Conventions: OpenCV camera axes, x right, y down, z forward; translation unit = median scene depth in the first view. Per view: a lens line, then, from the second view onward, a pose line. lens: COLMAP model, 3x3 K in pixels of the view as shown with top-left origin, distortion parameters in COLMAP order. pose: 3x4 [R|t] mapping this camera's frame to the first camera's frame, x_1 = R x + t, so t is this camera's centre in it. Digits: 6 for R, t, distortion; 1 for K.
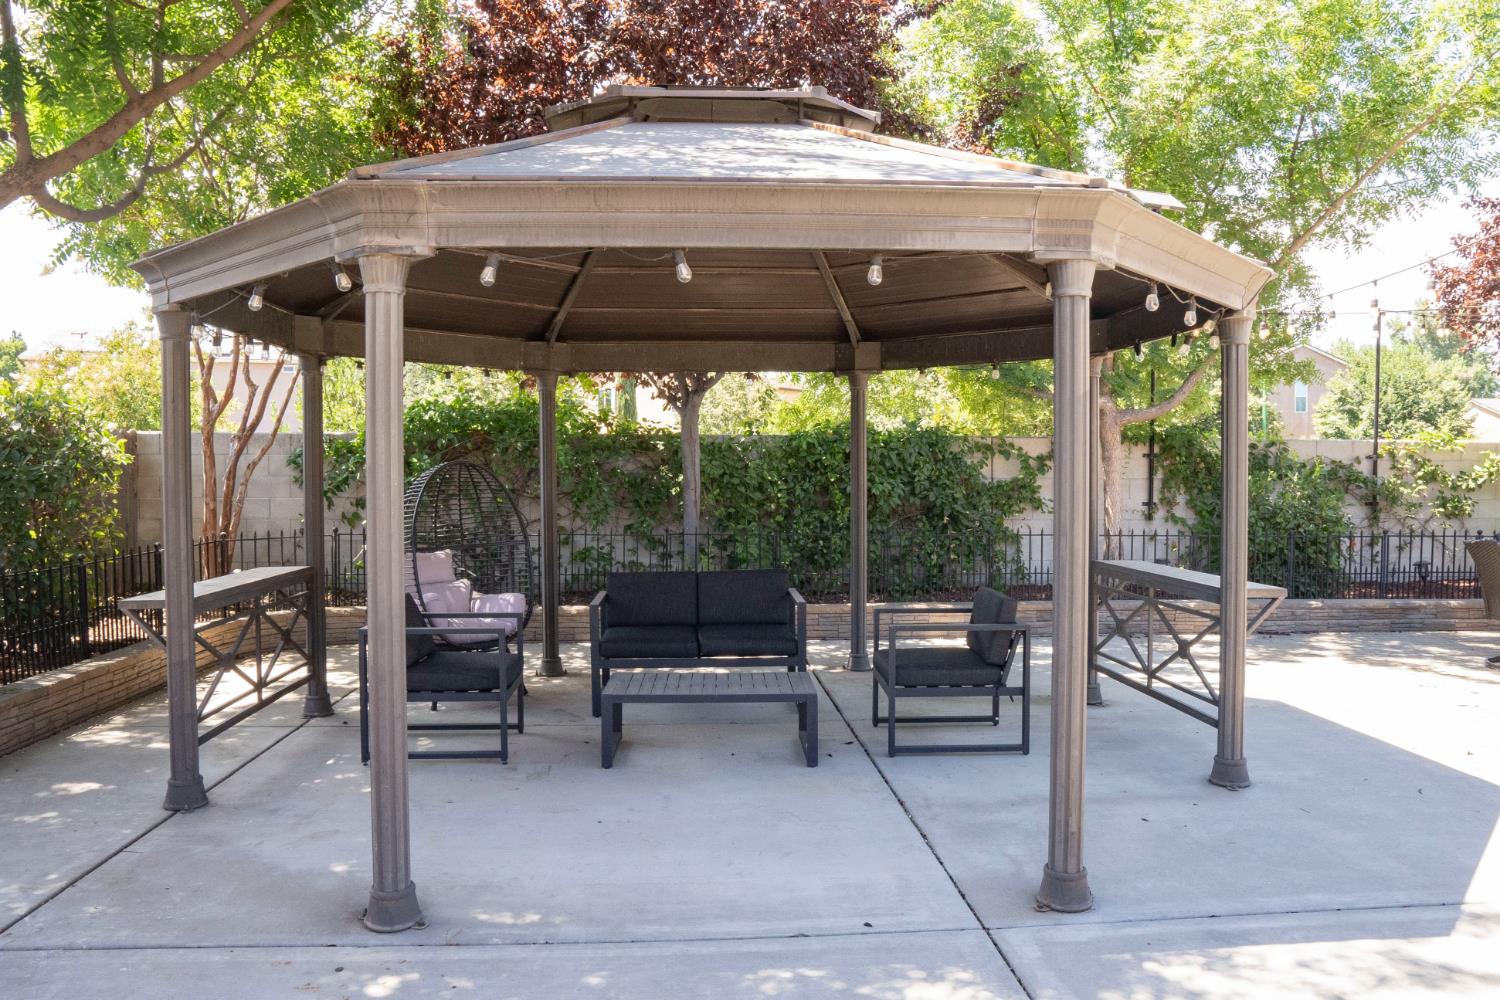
lens RADIAL K [[1060.7, 0, 751.2], [0, 1060.7, 508.5], [0, 0, 1]] dist [-0.099991, 0.053731]
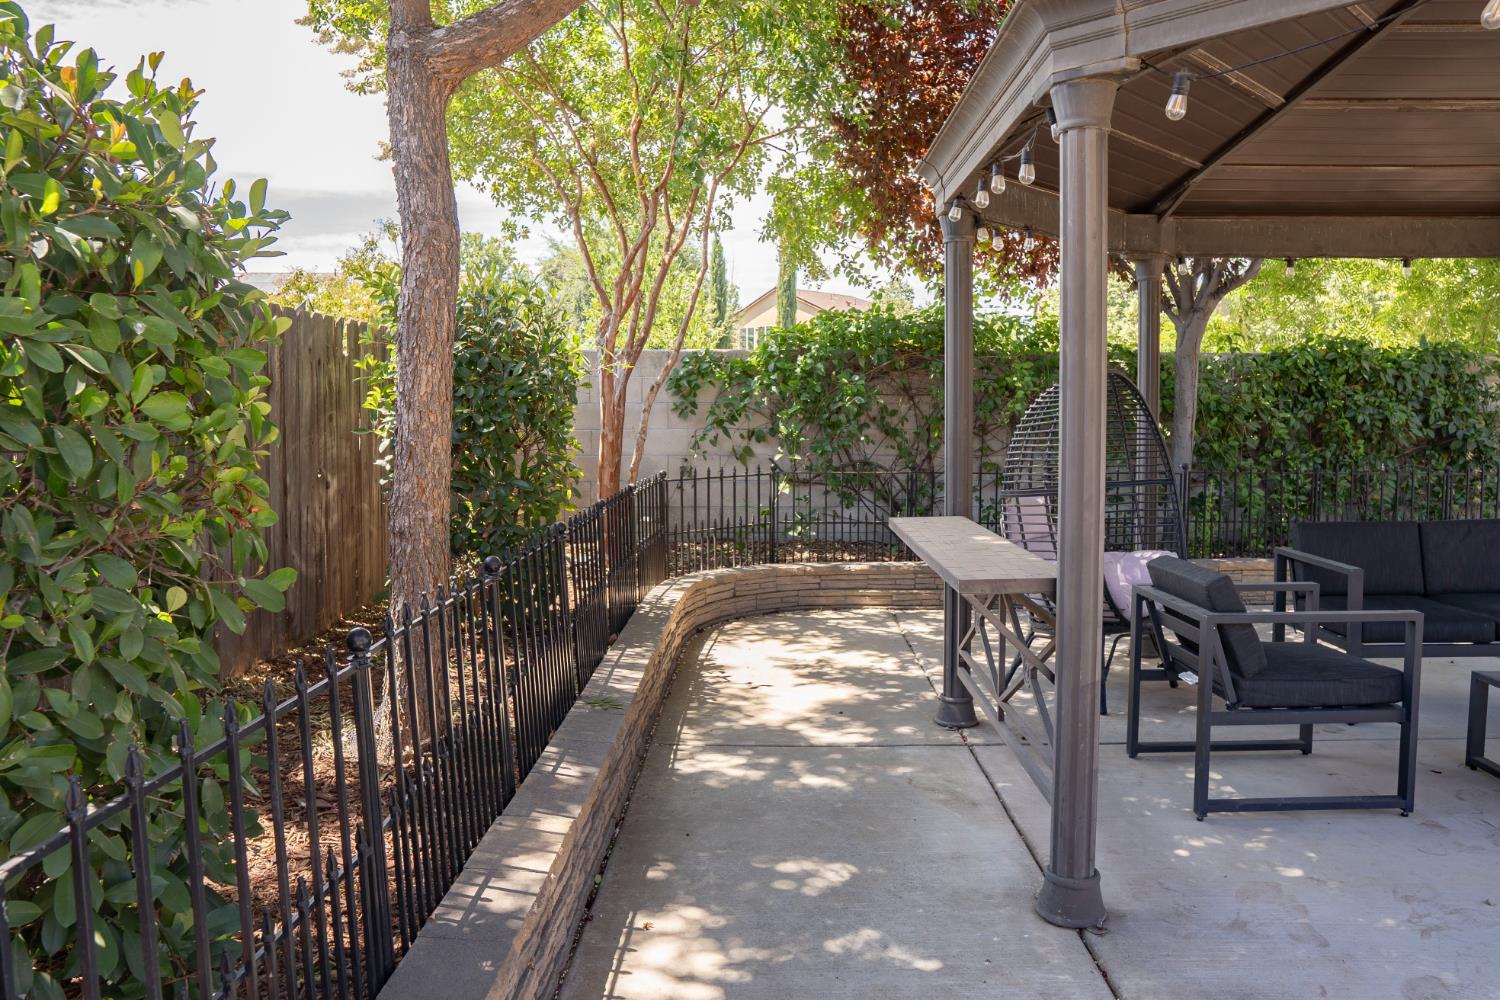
lens RADIAL K [[1060.7, 0, 754.2], [0, 1060.7, 490.7], [0, 0, 1]] dist [-0.099991, 0.053731]
pose [[0.996172, 0.000591, -0.087409, -0.302421], [0.002742, 0.999274, 0.038008, 0.006090], [0.087368, -0.038102, 0.995447, 0.168956]]
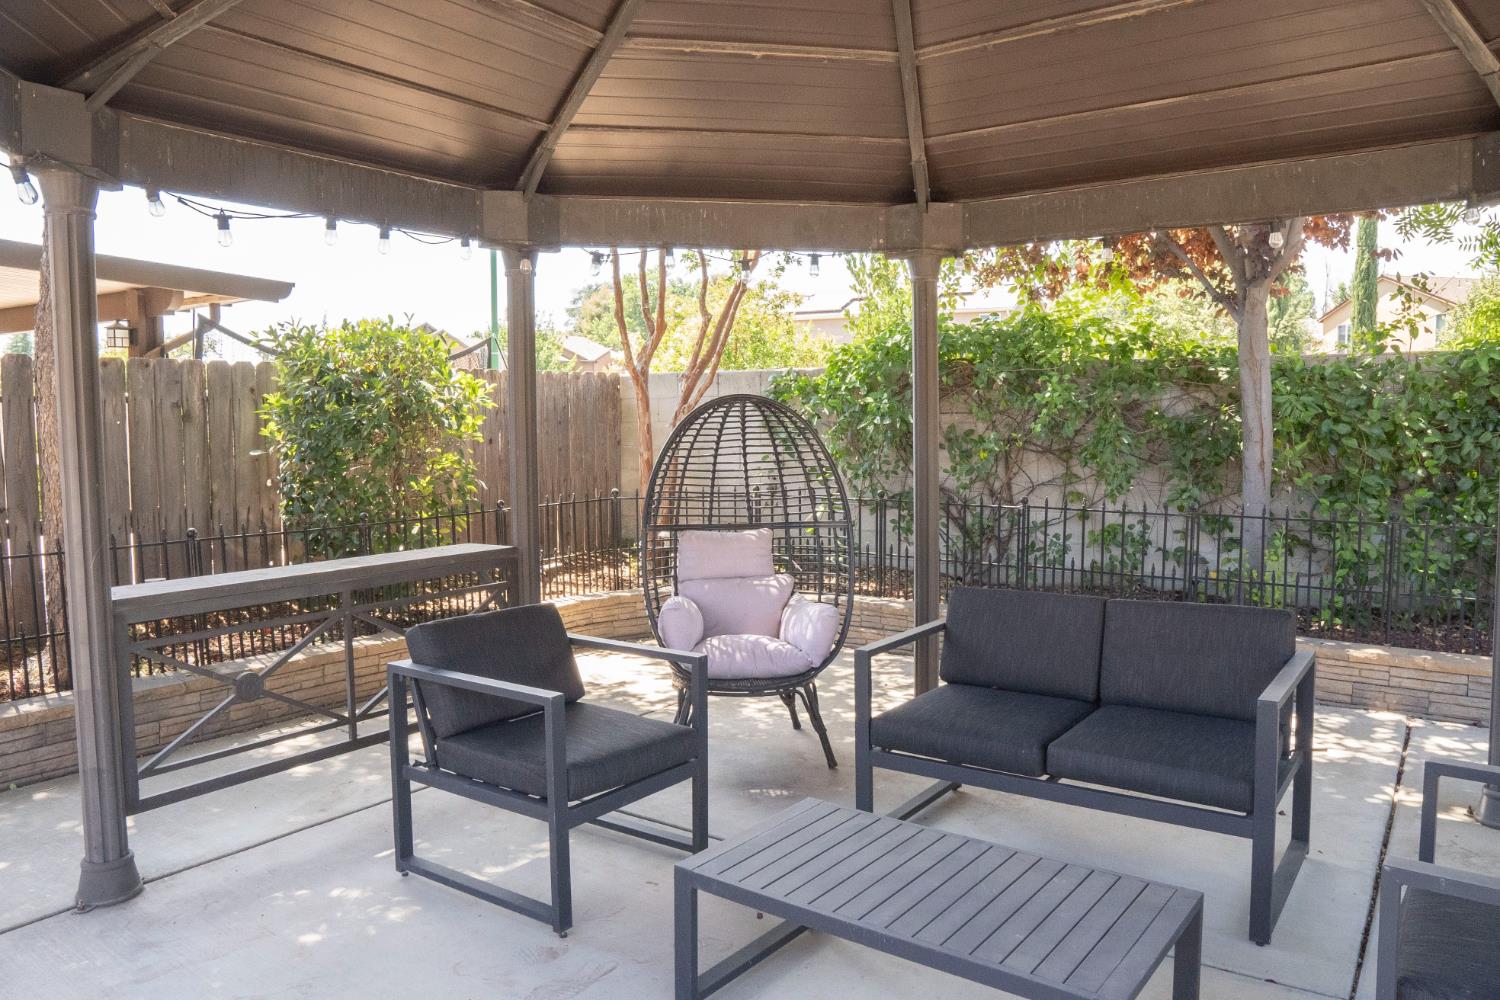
lens RADIAL K [[1060.7, 0, 749.3], [0, 1060.7, 492.7], [0, 0, 1]] dist [-0.099991, 0.053731]
pose [[0.778640, 0.037264, -0.626363, 0.090951], [-0.016452, 0.999104, 0.038987, -0.007002], [0.627255, -0.020052, 0.778556, 0.328503]]
